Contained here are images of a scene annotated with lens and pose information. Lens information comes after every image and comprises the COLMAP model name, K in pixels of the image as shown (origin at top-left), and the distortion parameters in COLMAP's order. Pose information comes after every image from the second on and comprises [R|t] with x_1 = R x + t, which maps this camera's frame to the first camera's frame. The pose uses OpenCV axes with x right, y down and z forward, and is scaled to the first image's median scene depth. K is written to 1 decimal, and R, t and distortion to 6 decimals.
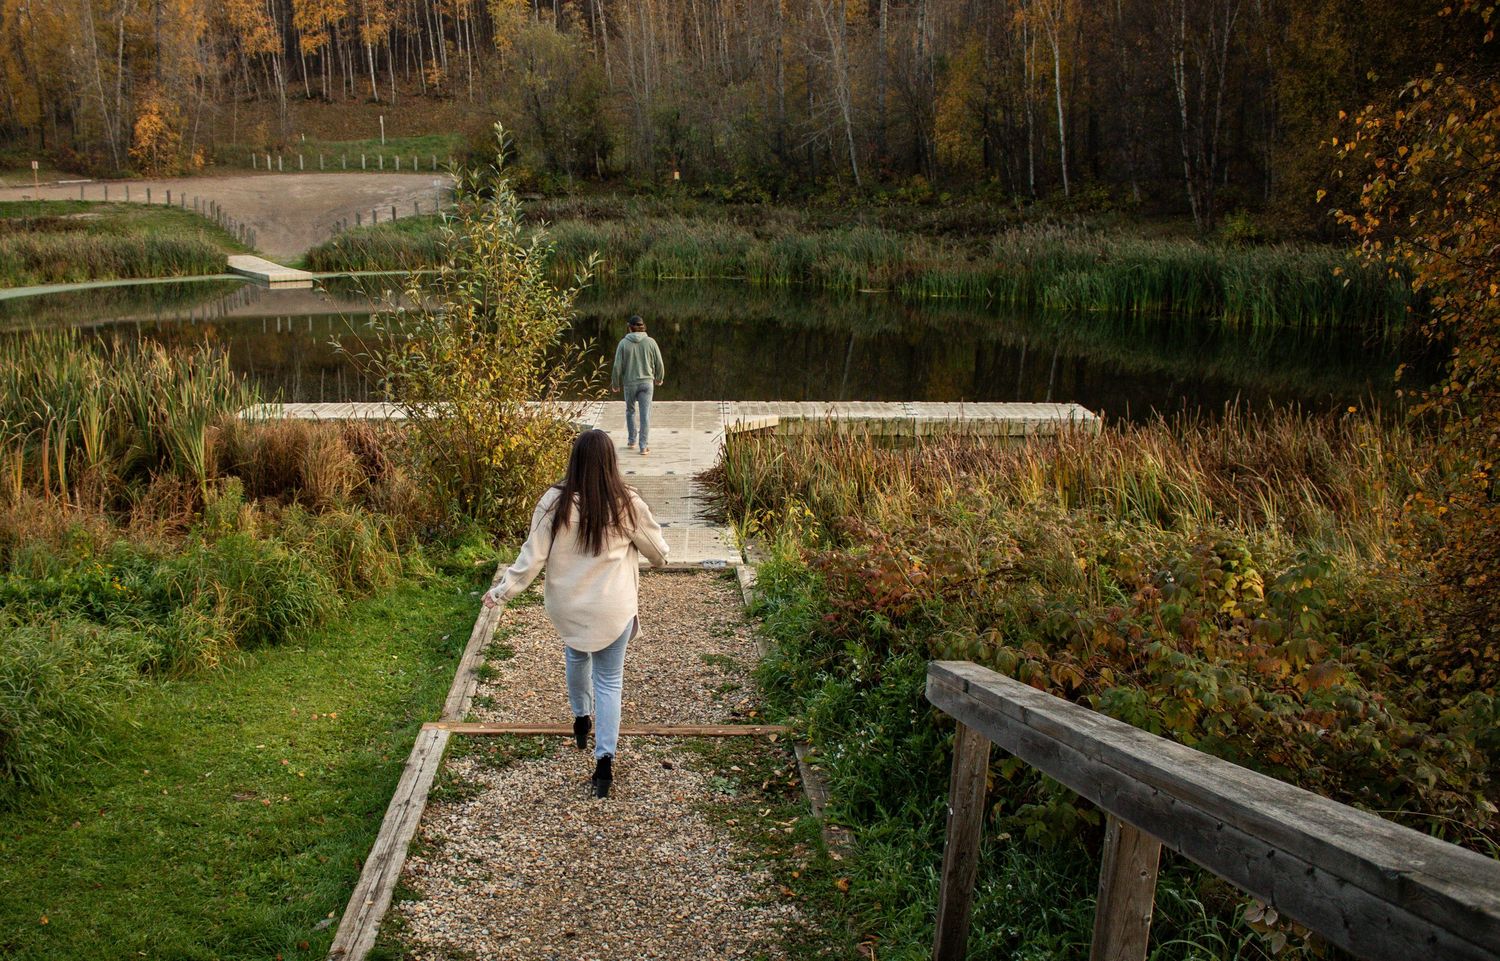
lens RADIAL K [[1360.4, 0, 692.2], [0, 1360.4, 544.1], [0, 0, 1]] dist [-0.161381, 0.127518]
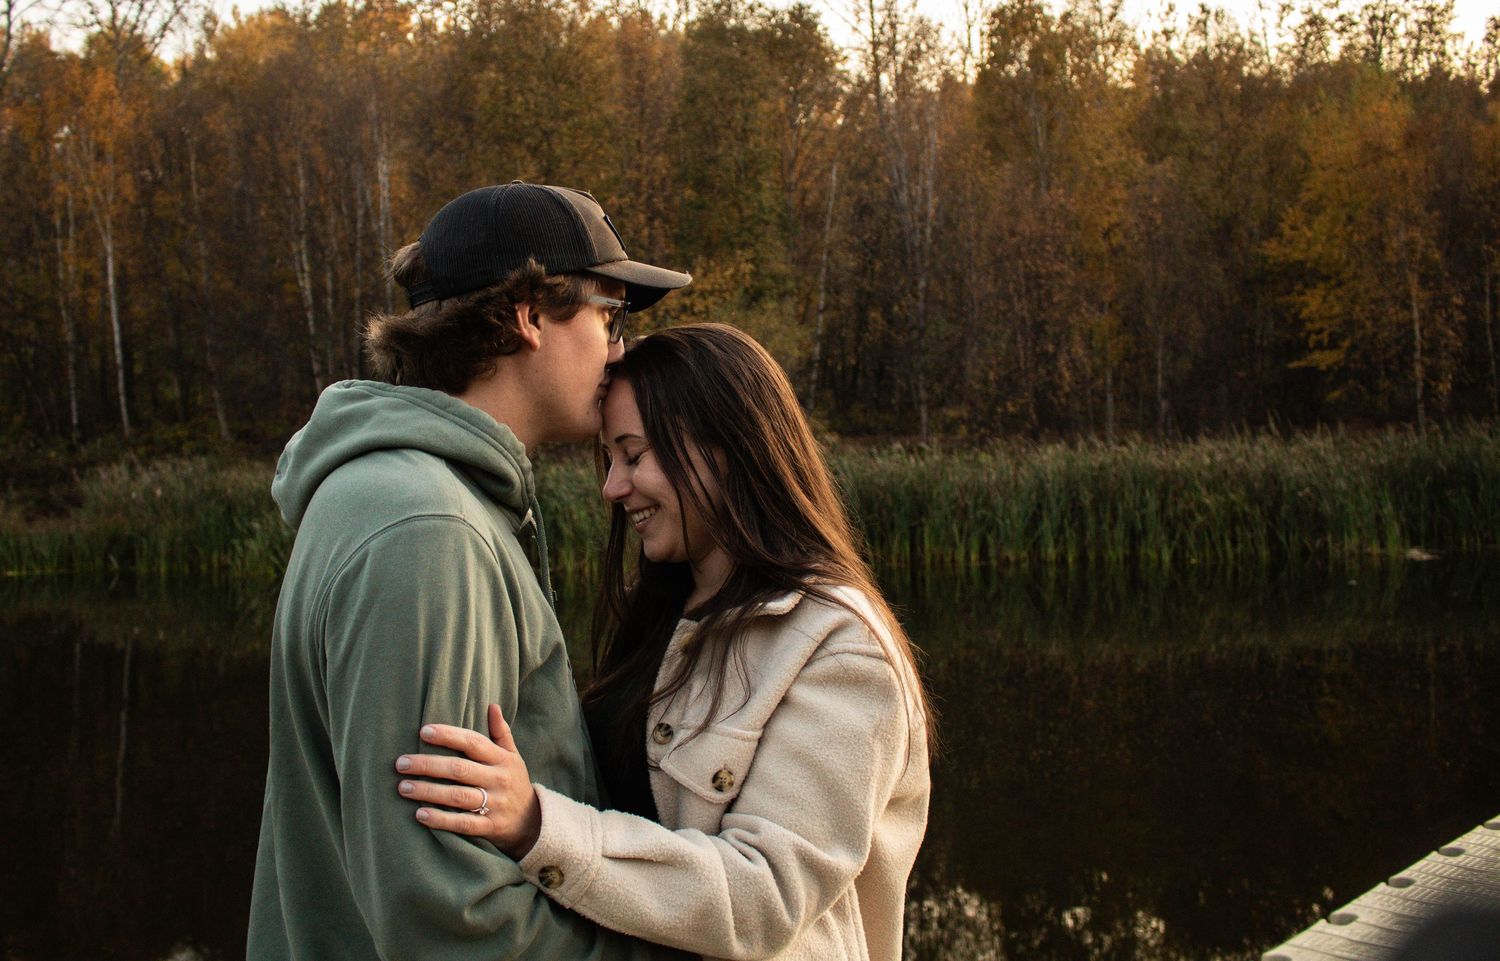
lens RADIAL K [[1356.4, 0, 673.1], [0, 1356.4, 425.7], [0, 0, 1]] dist [-0.163691, 0.132211]
pose [[0.731621, 0.011976, 0.681606, 0.003581], [0.190773, 0.956300, -0.221574, -0.056552], [-0.654474, 0.292140, 0.697365, 0.343967]]
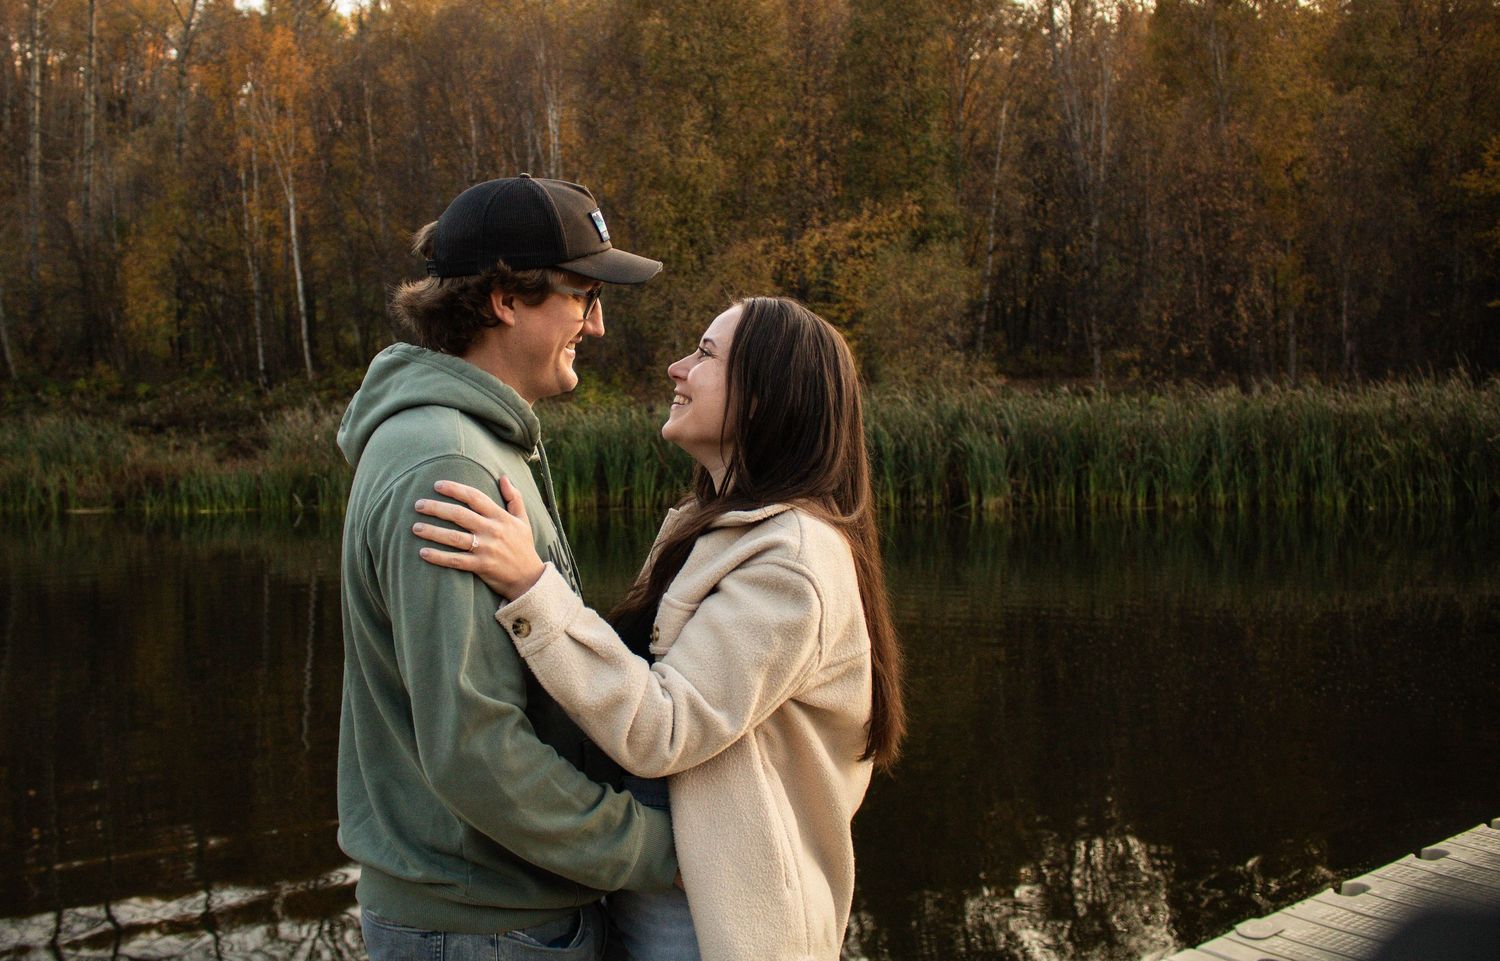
lens RADIAL K [[1356.0, 0, 661.7], [0, 1356.0, 425.8], [0, 0, 1]] dist [-0.160722, 0.127783]
pose [[0.817694, -0.015578, 0.575442, 0.002648], [0.162549, 0.965201, -0.204851, -0.054875], [-0.552226, 0.261043, 0.791772, 0.337879]]
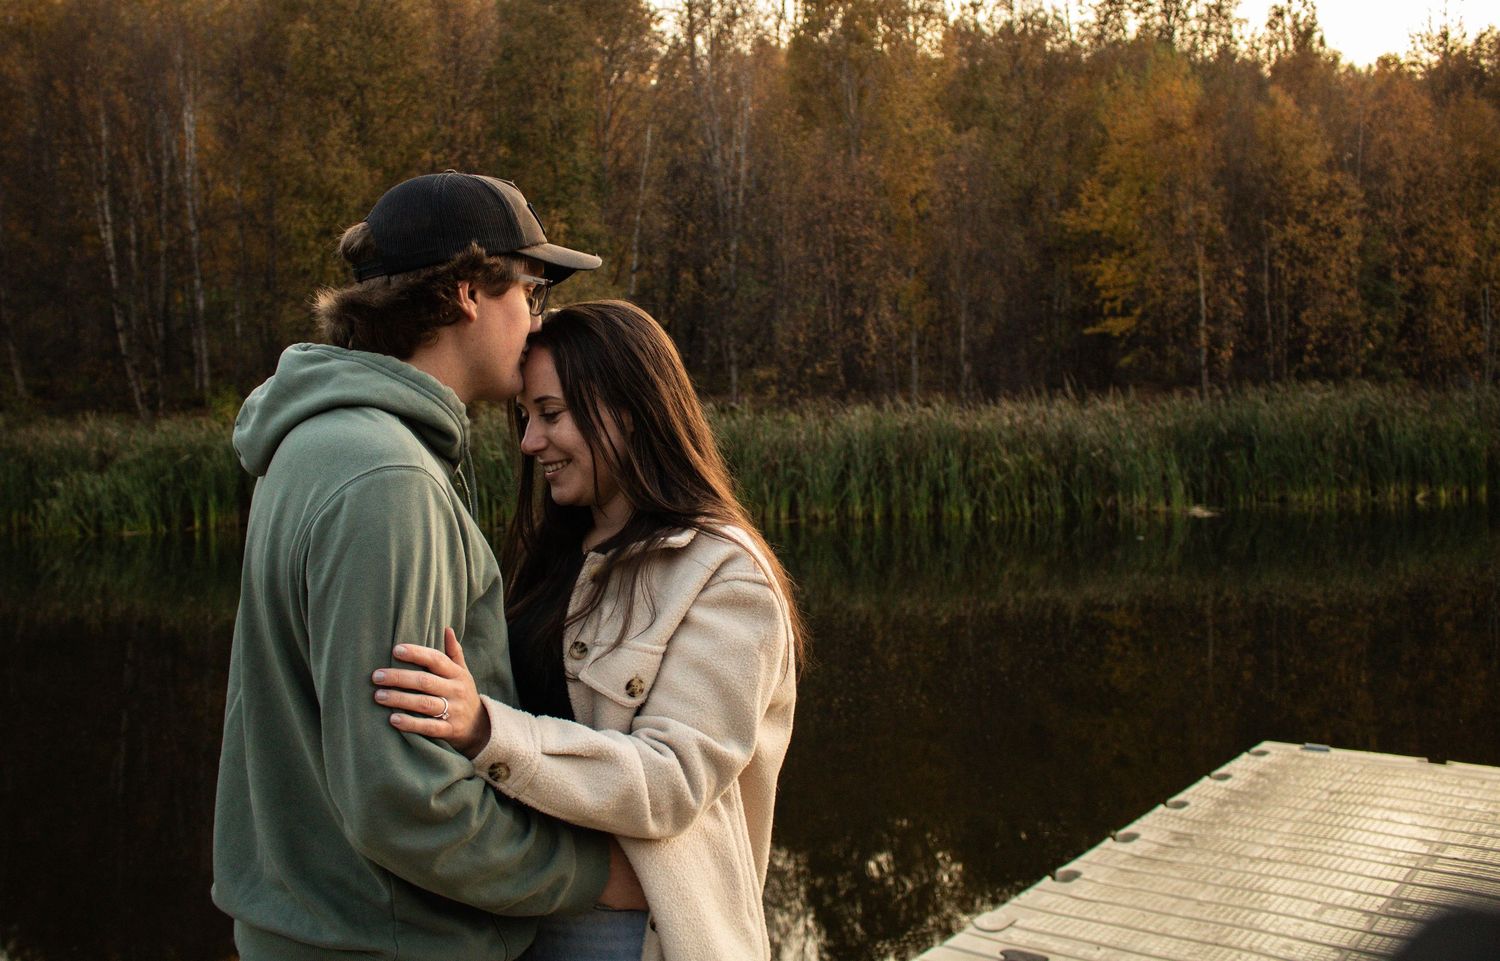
lens RADIAL K [[1356.0, 0, 661.7], [0, 1356.0, 425.8], [0, 0, 1]] dist [-0.160722, 0.127783]
pose [[0.635424, -0.006334, 0.772138, -0.000011], [0.211052, 0.963314, -0.165781, -0.056215], [-0.742761, 0.268302, 0.613449, 0.342854]]
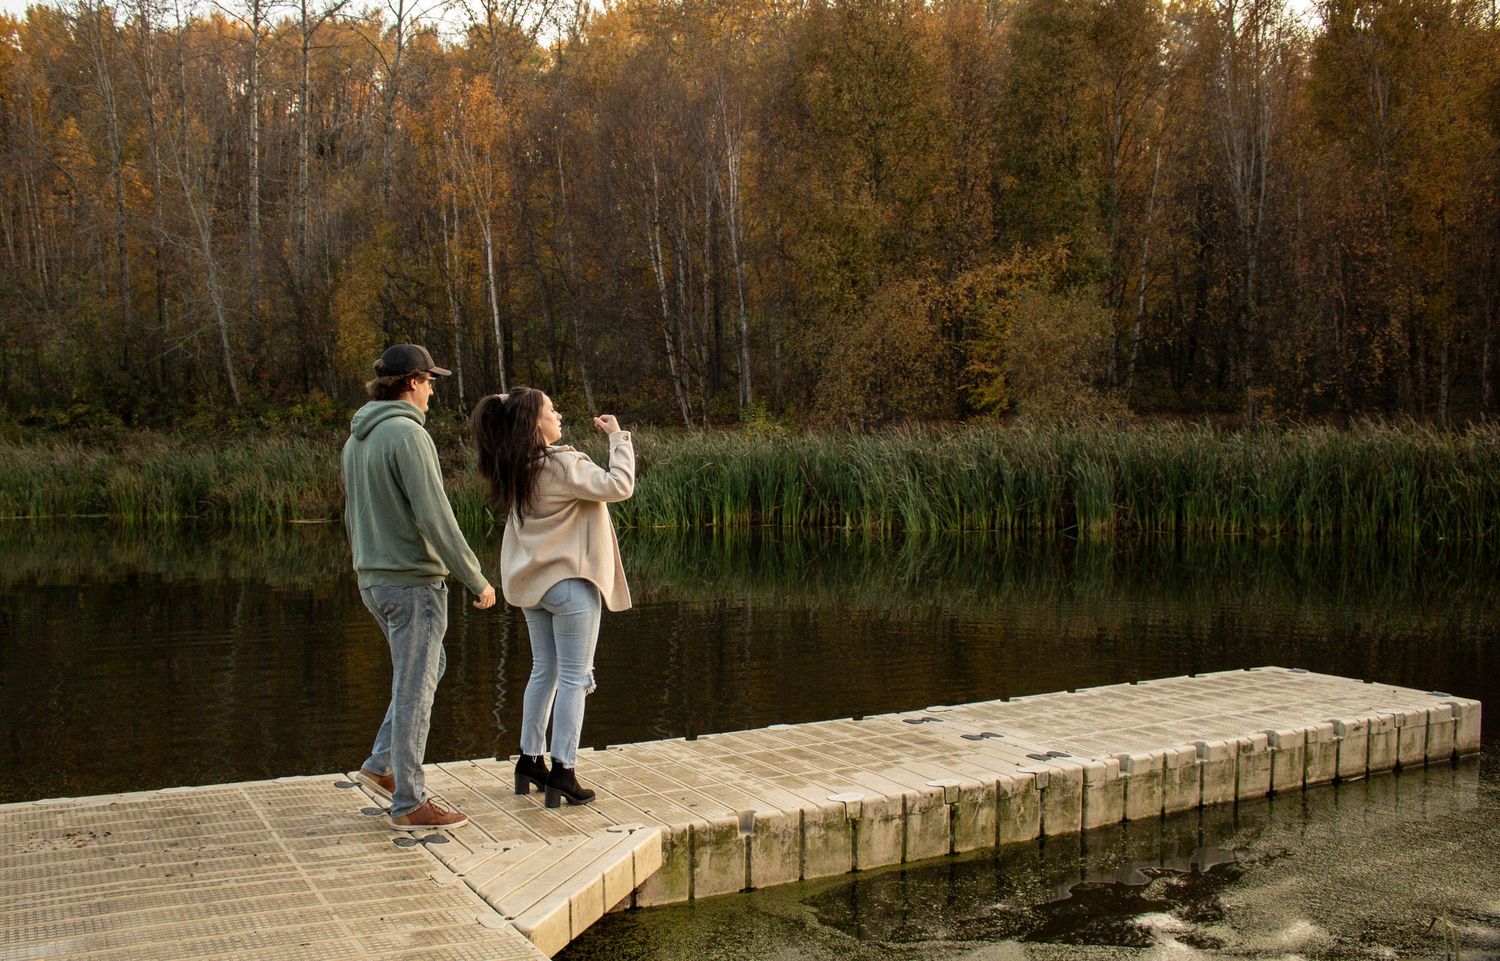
lens RADIAL K [[1360.4, 0, 692.2], [0, 1360.4, 544.1], [0, 0, 1]] dist [-0.161381, 0.127518]
pose [[0.883040, -0.035022, 0.467988, -0.014956], [0.123160, 0.979553, -0.159083, -0.037555], [-0.452848, 0.198114, 0.869298, 0.278496]]
